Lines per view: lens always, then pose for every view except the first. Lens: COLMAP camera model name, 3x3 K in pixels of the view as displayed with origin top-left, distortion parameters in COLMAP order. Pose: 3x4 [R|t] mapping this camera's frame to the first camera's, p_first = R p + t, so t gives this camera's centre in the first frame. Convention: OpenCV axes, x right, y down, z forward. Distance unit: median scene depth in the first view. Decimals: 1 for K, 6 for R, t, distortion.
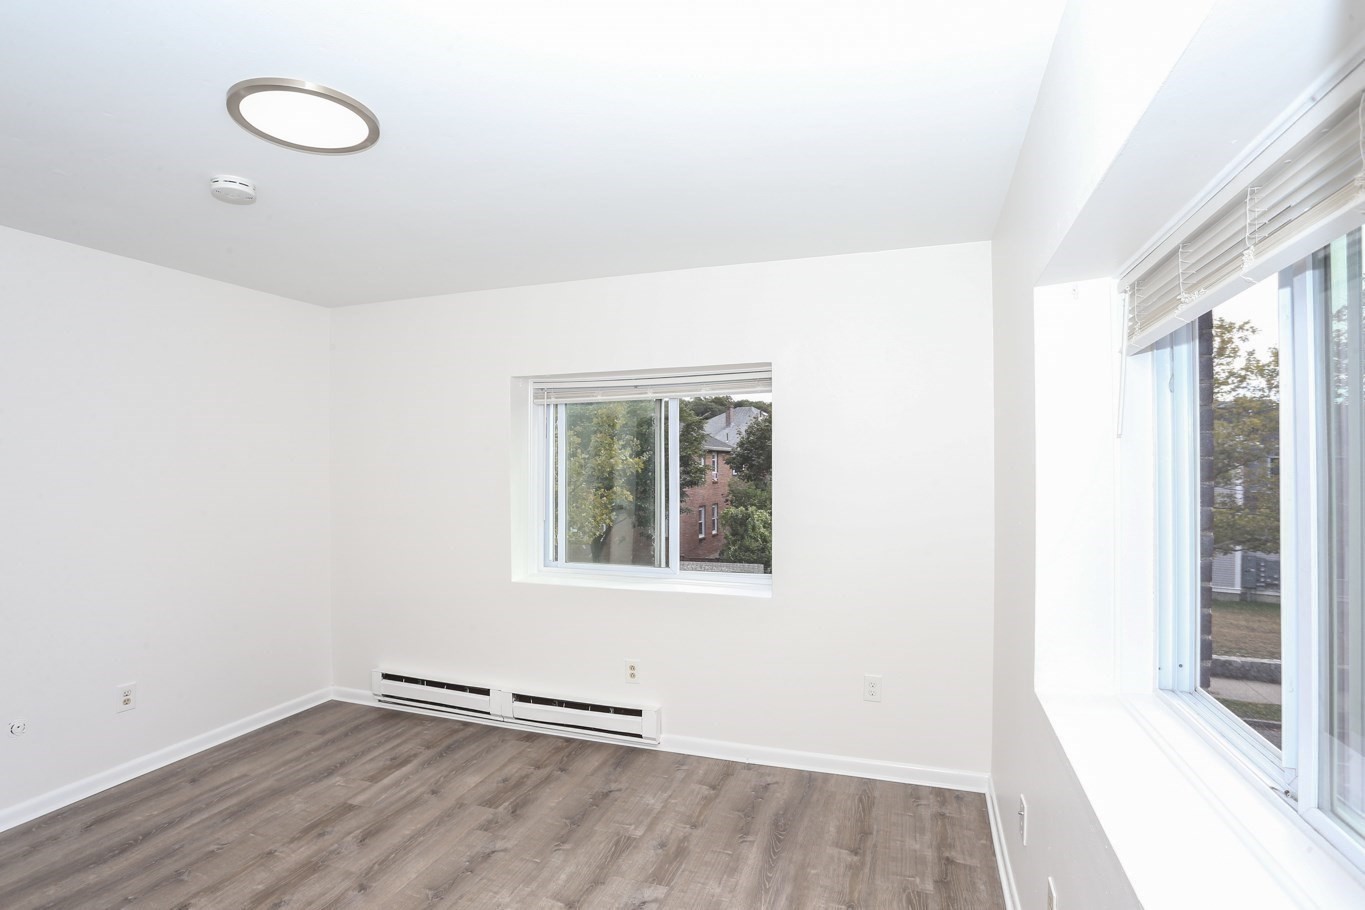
lens RADIAL K [[667.6, 0, 673.5], [0, 667.6, 455.4], [0, 0, 1]] dist [-0.056355, 0.020075]
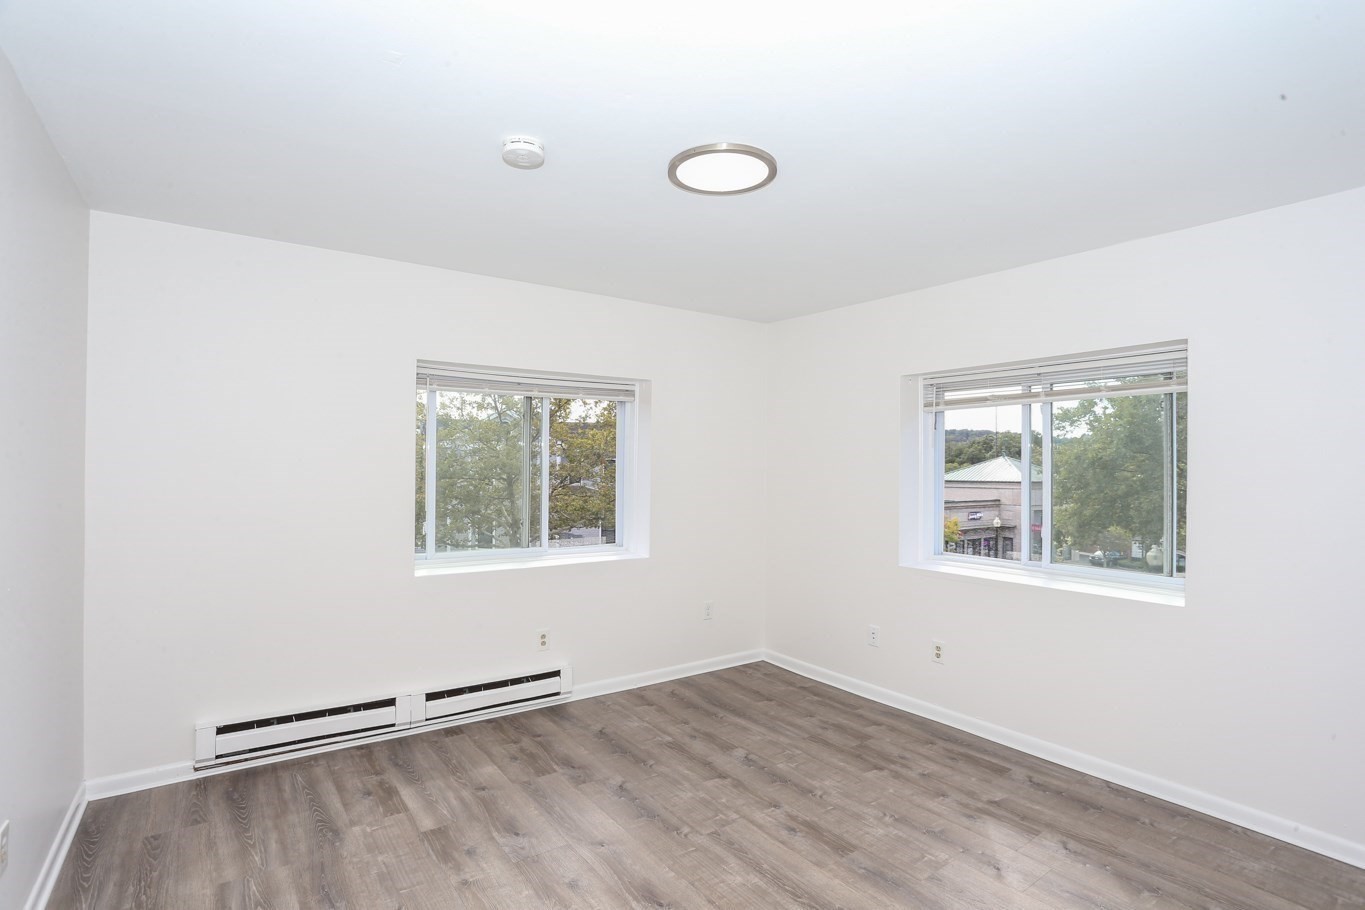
lens RADIAL K [[667.6, 0, 690.1], [0, 667.6, 458.4], [0, 0, 1]] dist [-0.056355, 0.020075]
pose [[0.577062, 0.014403, 0.816573, -0.934590], [-0.028178, 0.999600, 0.002282, 0.015974], [-0.816214, -0.024326, 0.577238, 0.192602]]
